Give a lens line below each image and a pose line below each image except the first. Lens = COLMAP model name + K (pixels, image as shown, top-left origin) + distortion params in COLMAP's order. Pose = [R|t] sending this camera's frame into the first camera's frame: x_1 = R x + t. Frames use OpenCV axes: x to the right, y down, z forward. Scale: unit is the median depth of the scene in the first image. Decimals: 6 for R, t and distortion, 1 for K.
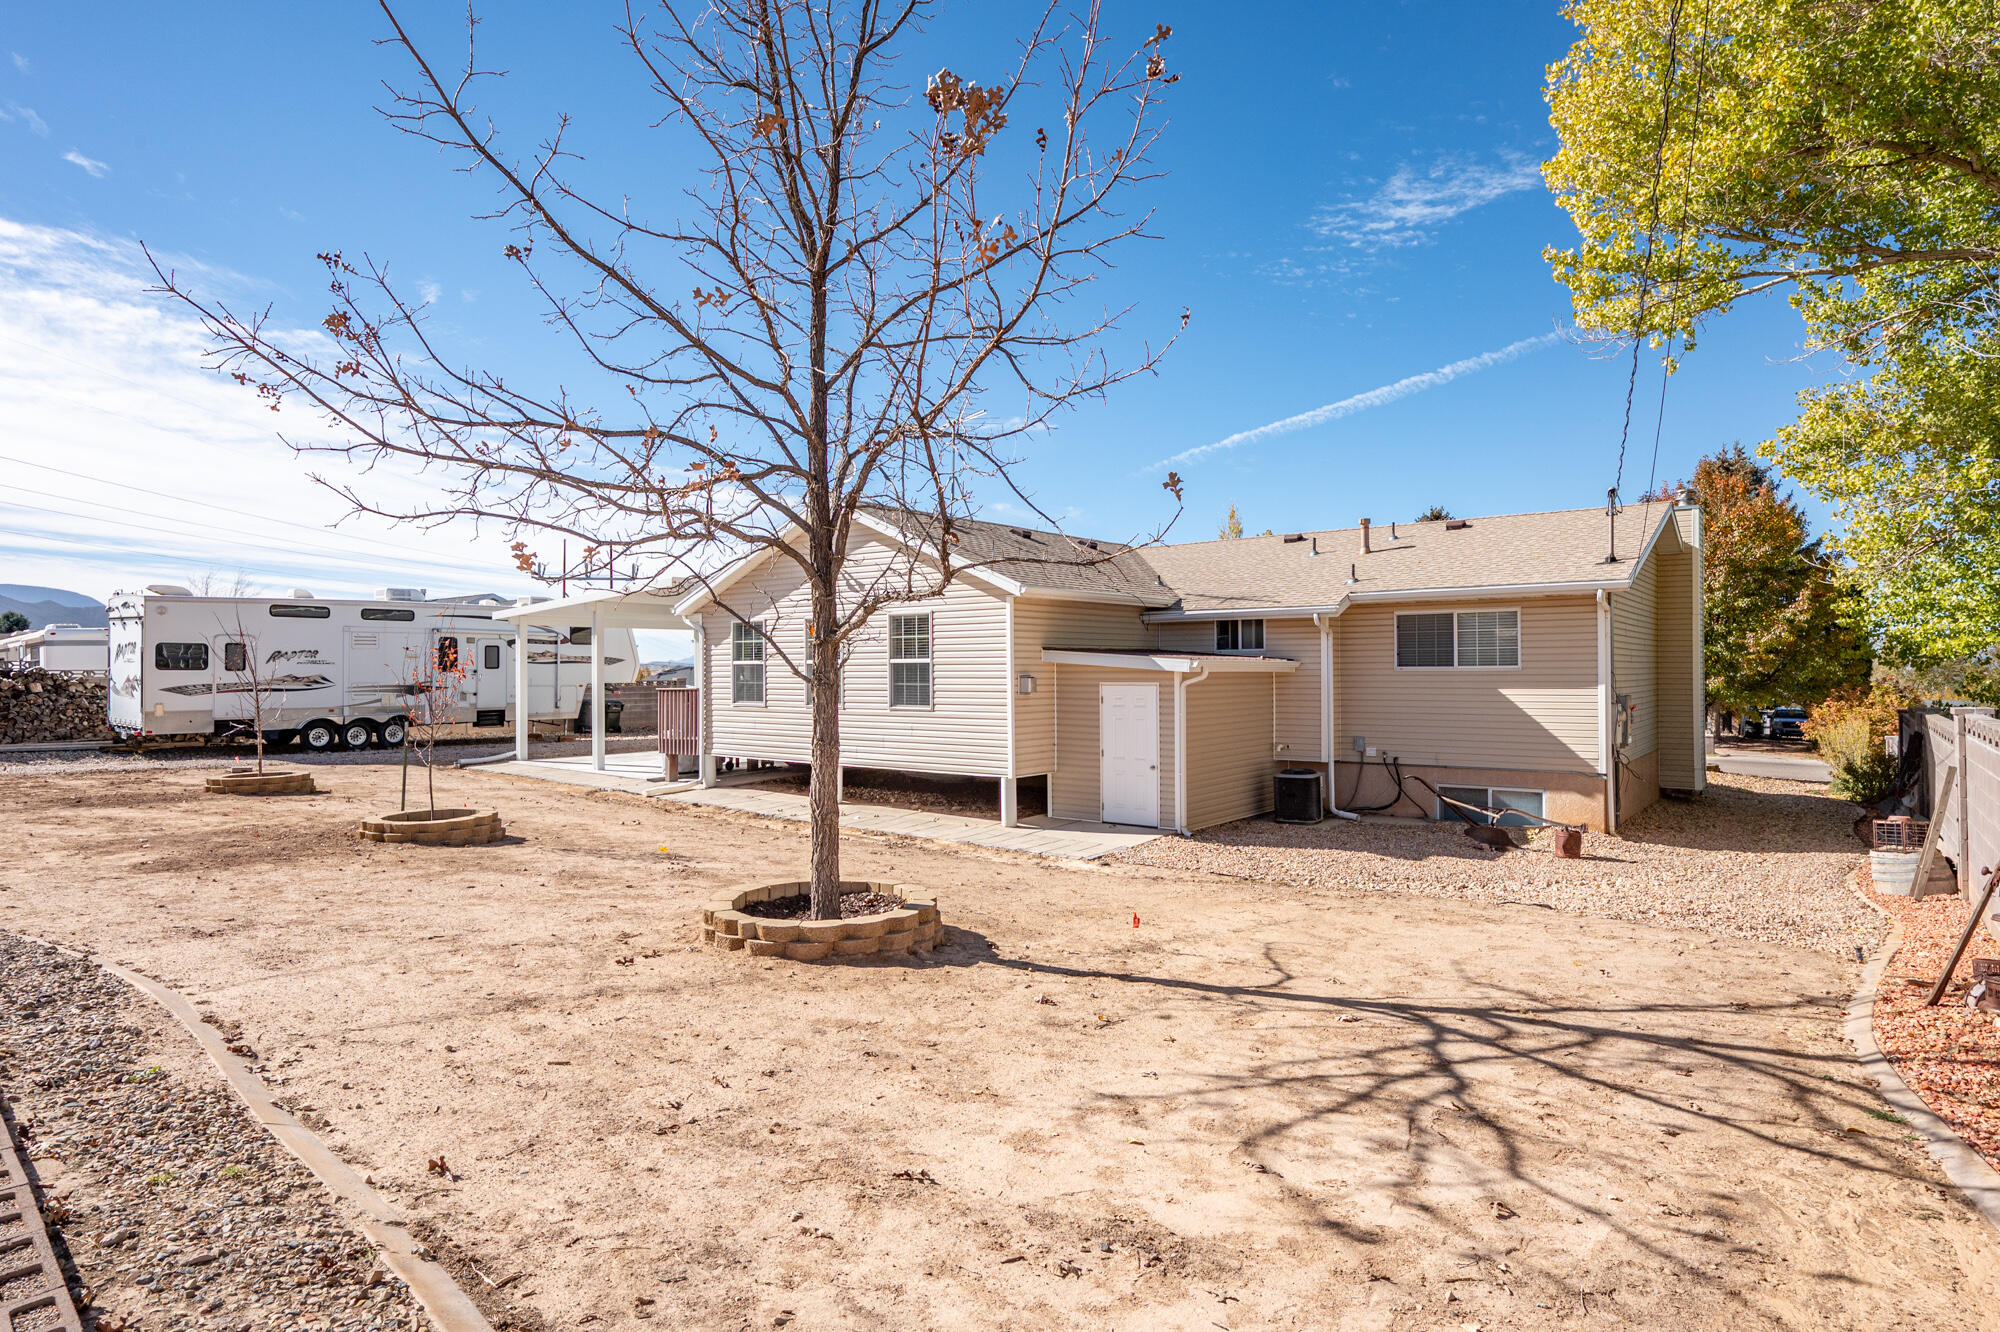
lens RADIAL K [[1031.8, 0, 992.9], [0, 1031.8, 658.2], [0, 0, 1]] dist [-0.012853, 0.001261]
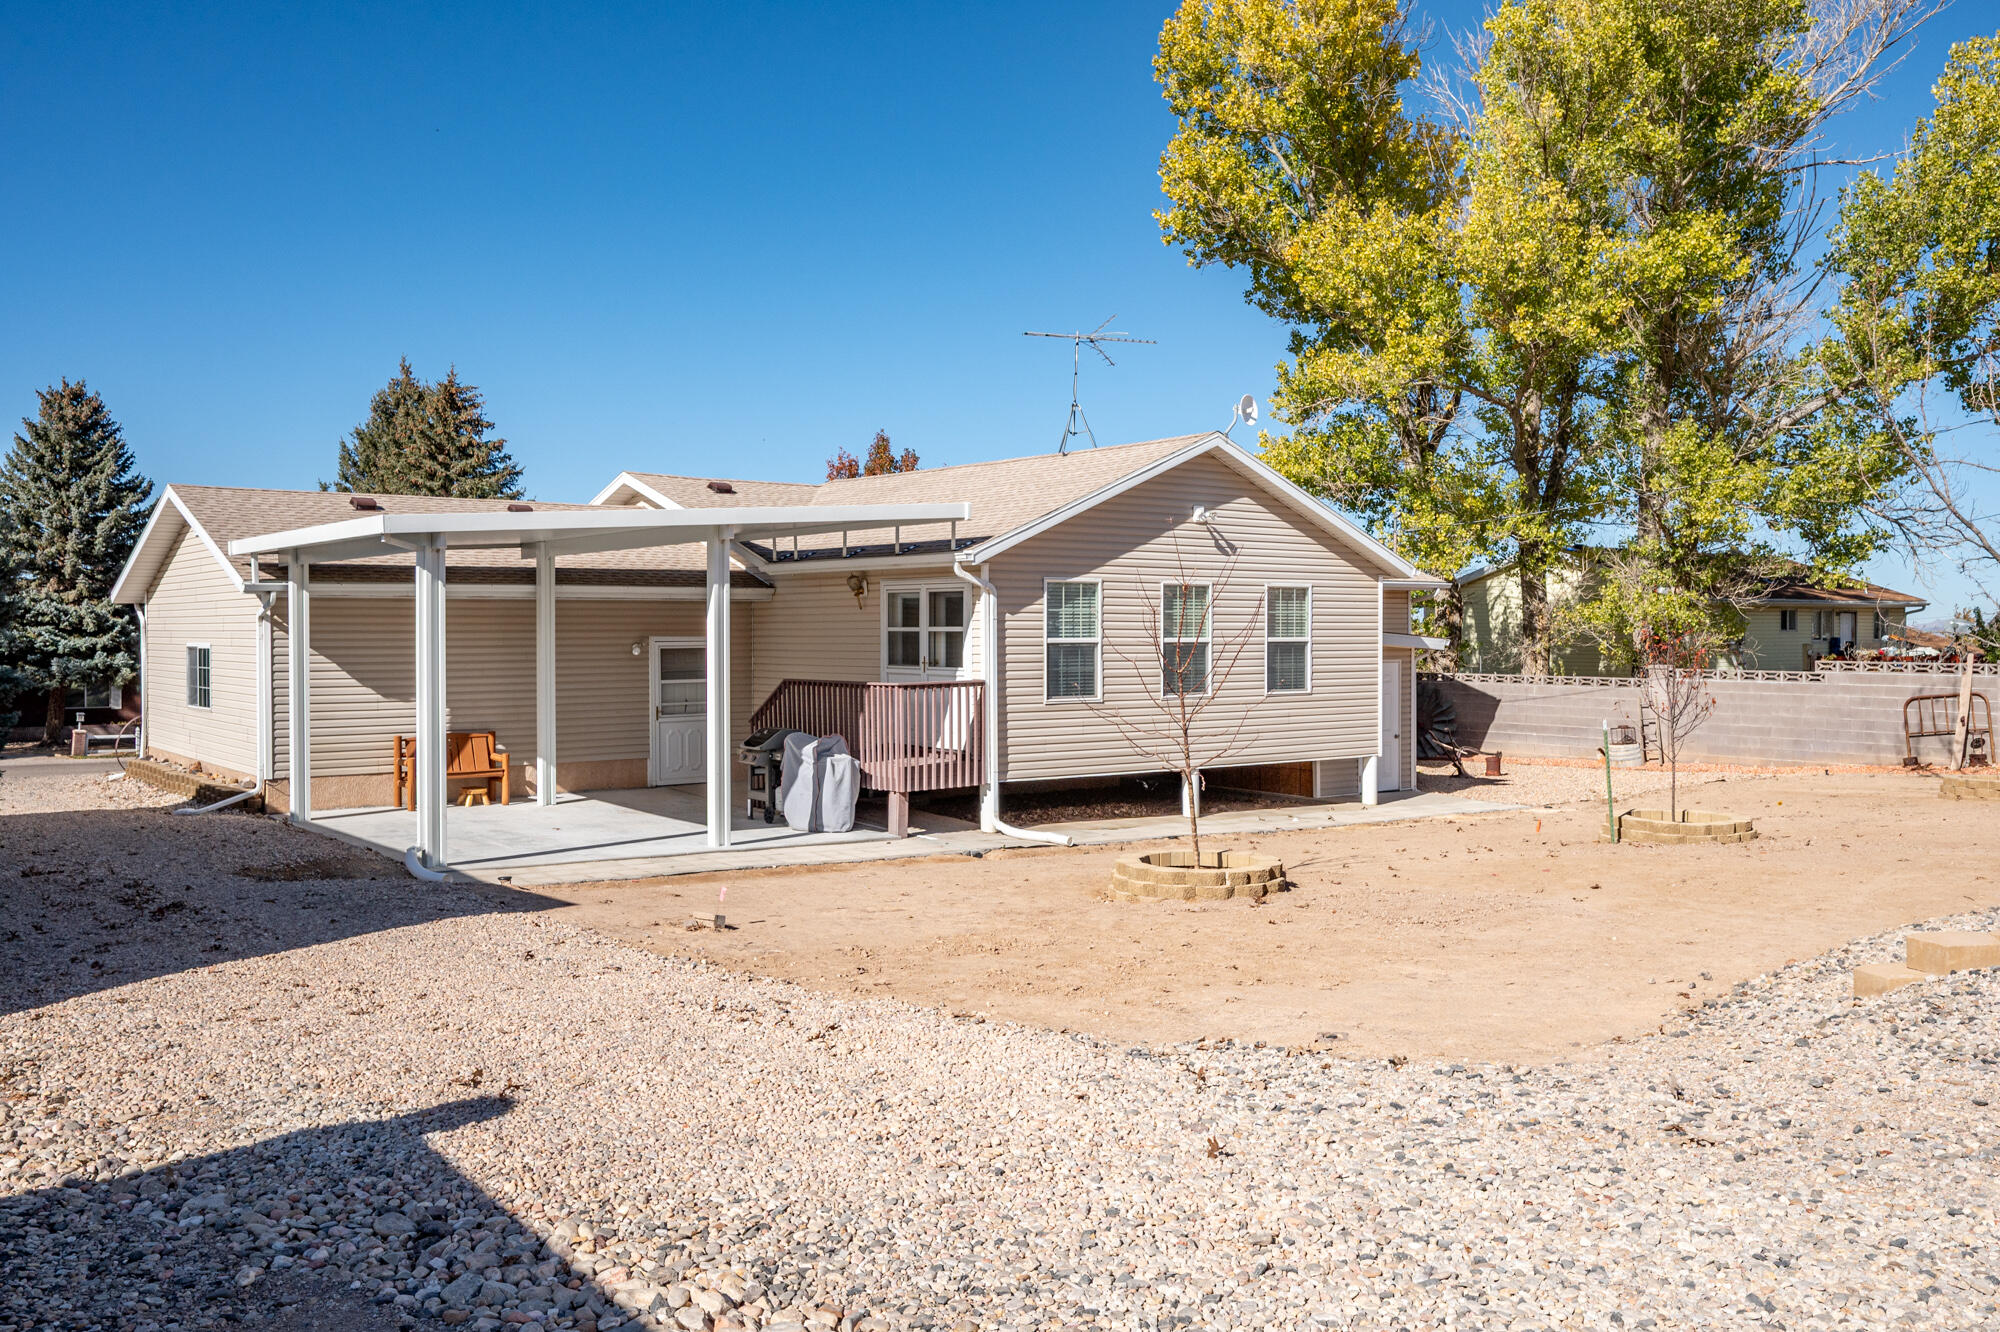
lens RADIAL K [[1659.1, 0, 994.1], [0, 1659.1, 672.2], [0, 0, 1]] dist [0.009335, -0.018361]
pose [[0.257969, -0.020465, 0.965936, -1.677166], [-0.008006, 0.999696, 0.023319, -0.000852], [-0.966120, -0.013749, 0.257727, 0.958663]]
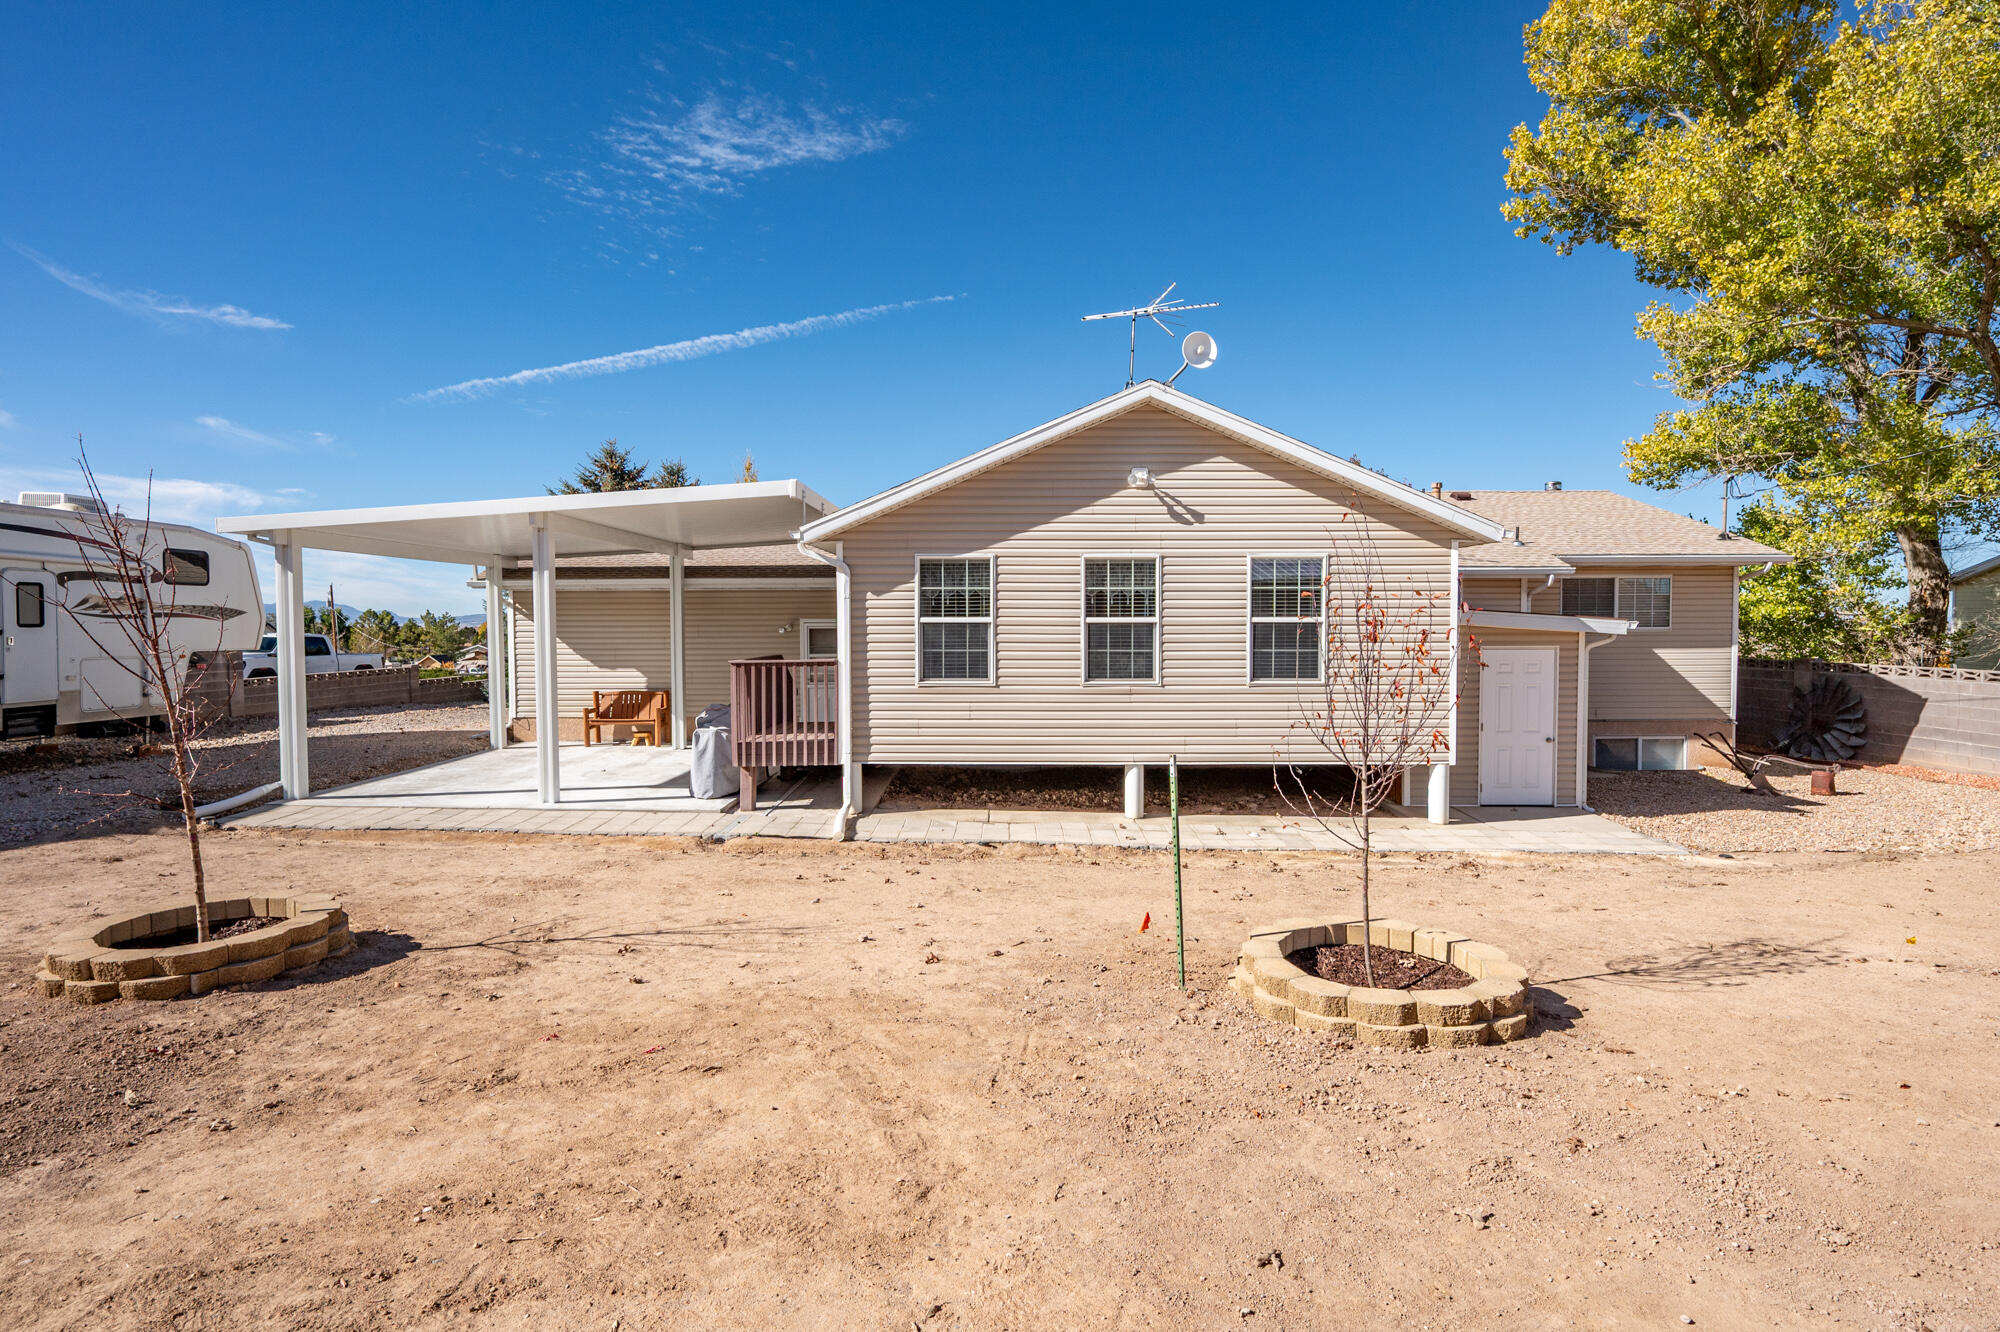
lens RADIAL K [[1056.4, 0, 979.2], [0, 1056.4, 664.4], [0, 0, 1]] dist [-0.007064, -0.003263]
pose [[0.803736, -0.021624, 0.594593, -0.792132], [-0.005632, 0.999018, 0.043945, 0.002680], [-0.594959, -0.038669, 0.802825, 0.557687]]
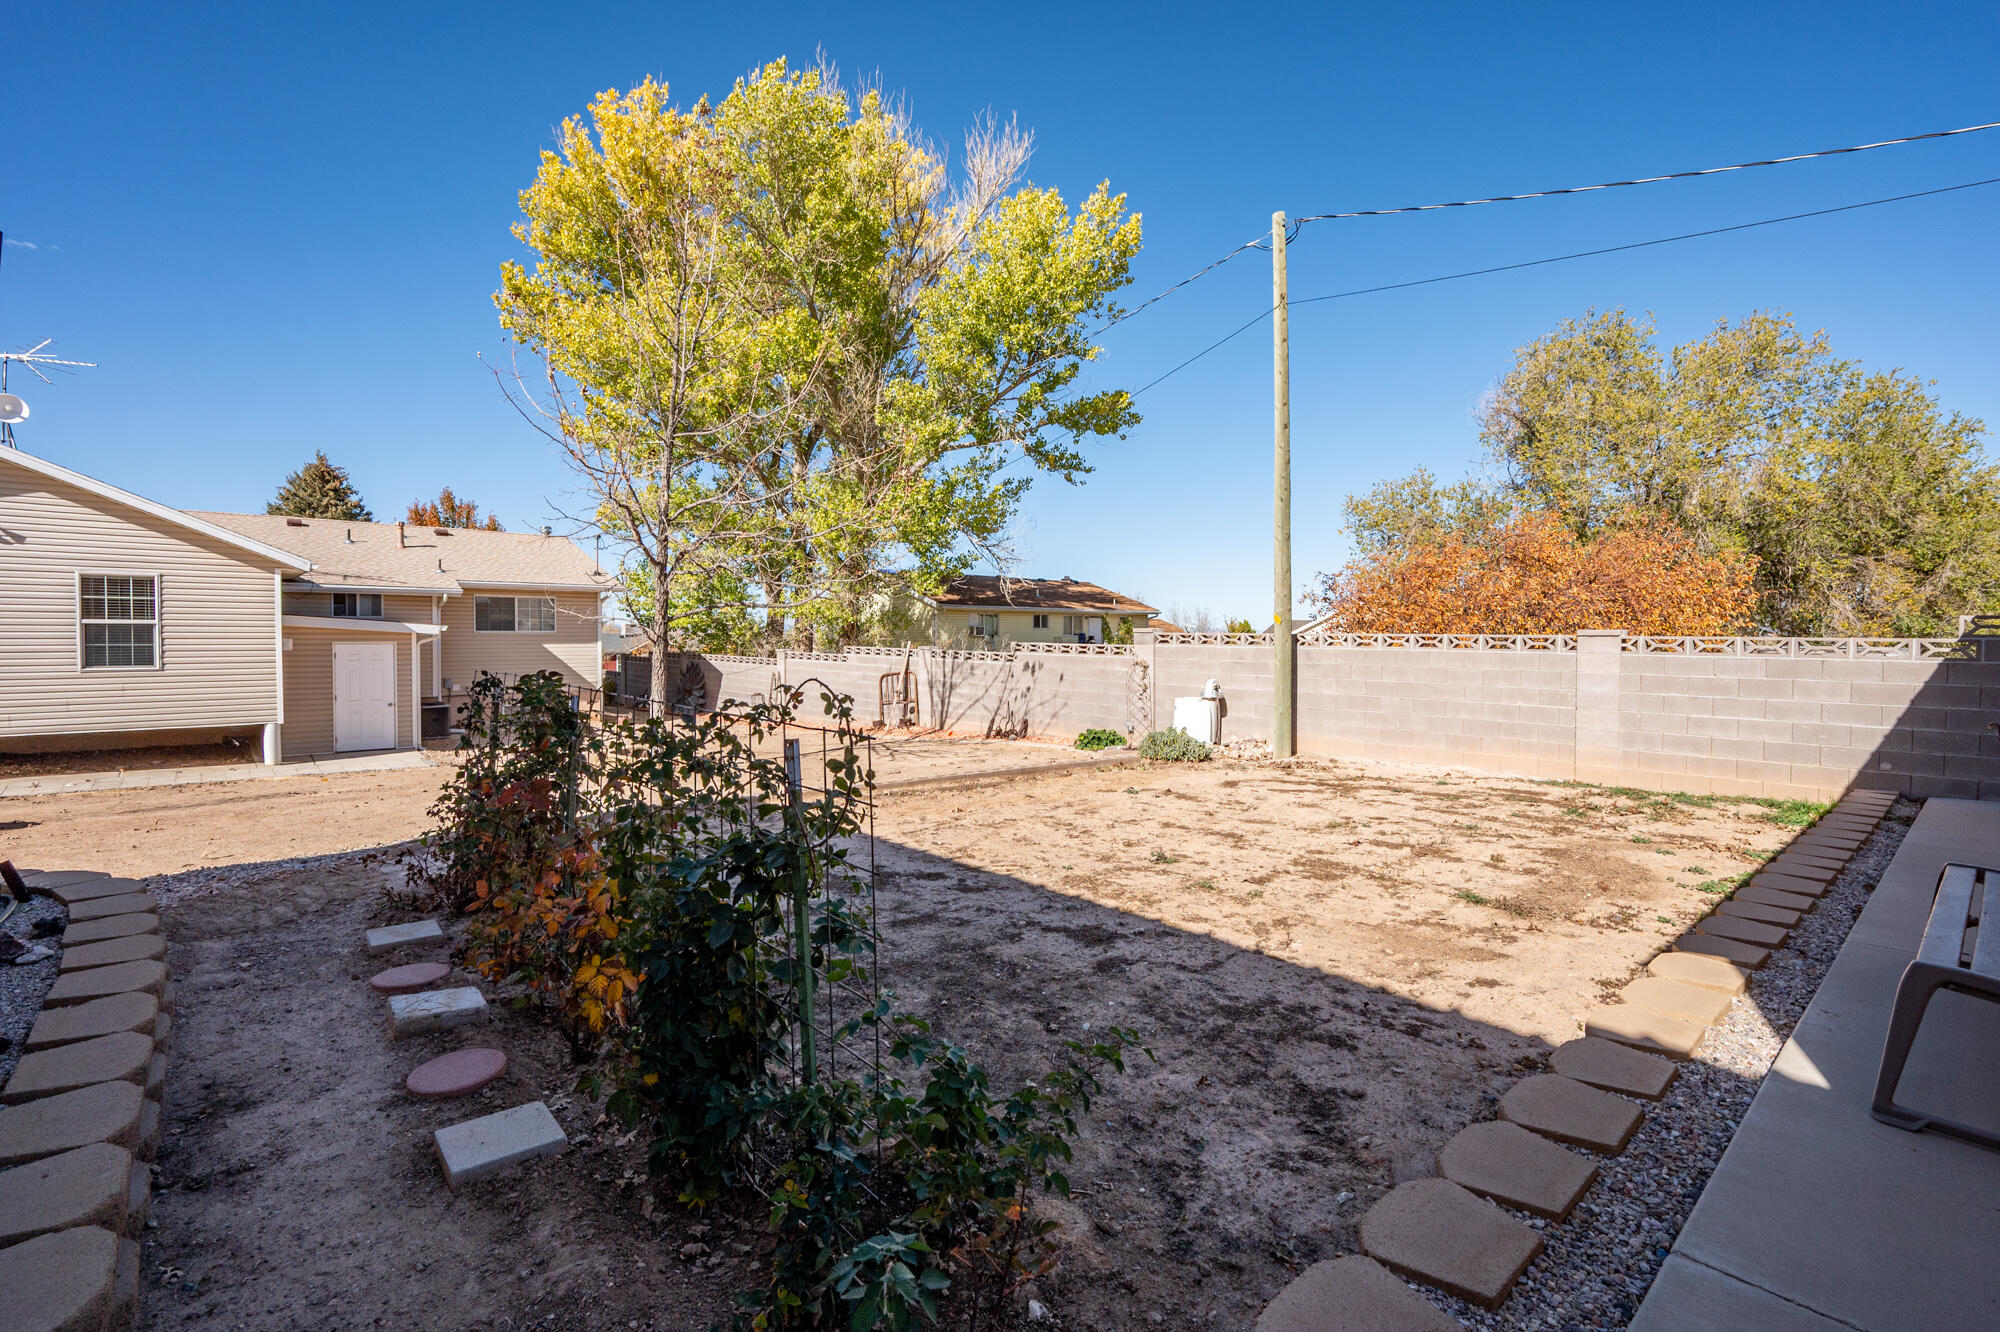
lens RADIAL K [[918.2, 0, 987.2], [0, 918.2, 657.8], [0, 0, 1]] dist [0.000927, -0.000176]
pose [[0.167106, -0.024313, 0.985639, -0.900353], [-0.017072, 0.999475, 0.027549, -0.001345], [-0.985791, -0.021430, 0.166603, 0.028334]]
